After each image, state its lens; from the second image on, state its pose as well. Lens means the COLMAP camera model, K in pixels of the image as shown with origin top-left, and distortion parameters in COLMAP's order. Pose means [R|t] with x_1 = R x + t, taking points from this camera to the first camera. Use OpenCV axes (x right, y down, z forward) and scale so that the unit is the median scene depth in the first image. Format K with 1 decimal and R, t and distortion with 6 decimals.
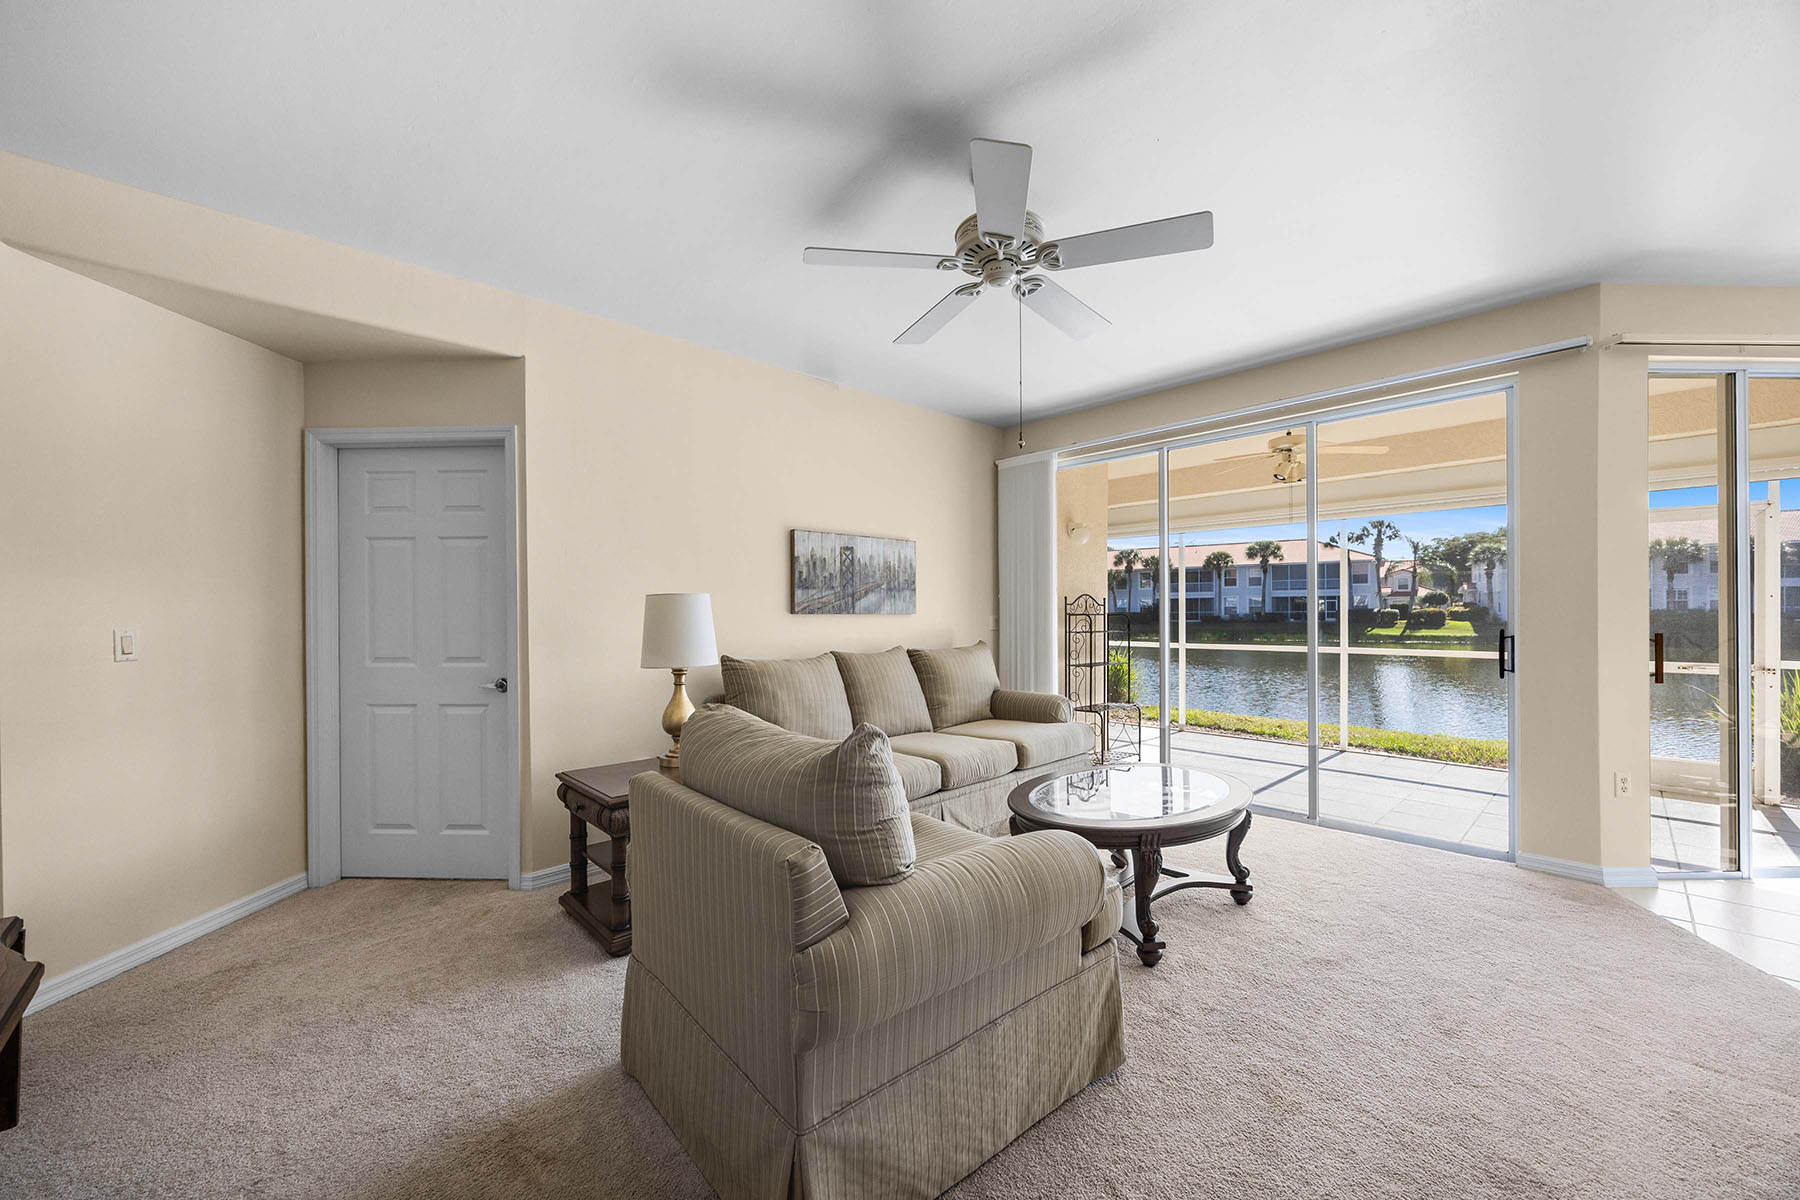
lens RADIAL K [[689.3, 0, 905.2], [0, 689.3, 605.3], [0, 0, 1]] dist [-0.000997, -0.000292]
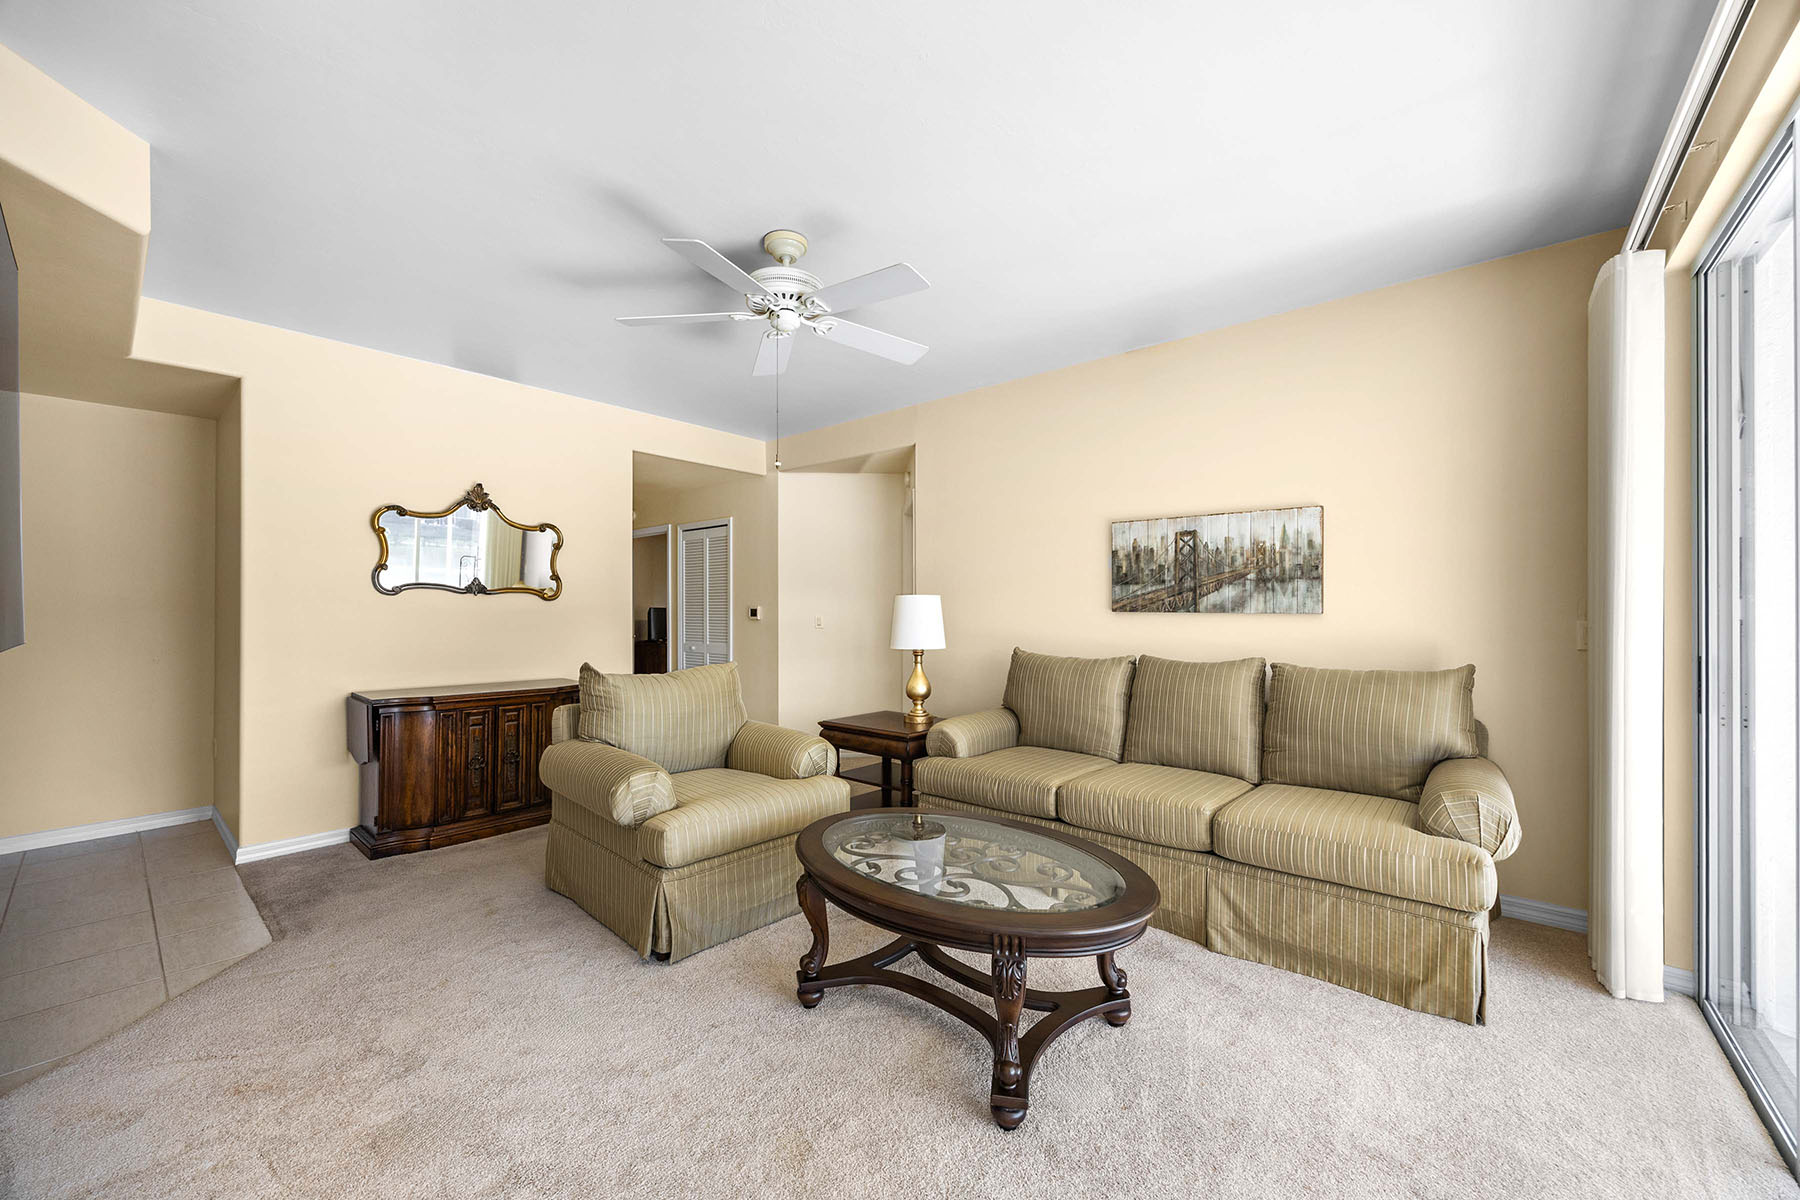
lens RADIAL K [[689.3, 0, 897.9], [0, 689.3, 607.3], [0, 0, 1]] dist [-0.000997, -0.000292]
pose [[0.105490, 0.002303, -0.994418, 0.695233], [0.004600, 0.999985, 0.002804, 0.002206], [0.994410, -0.004870, 0.105478, 0.569654]]
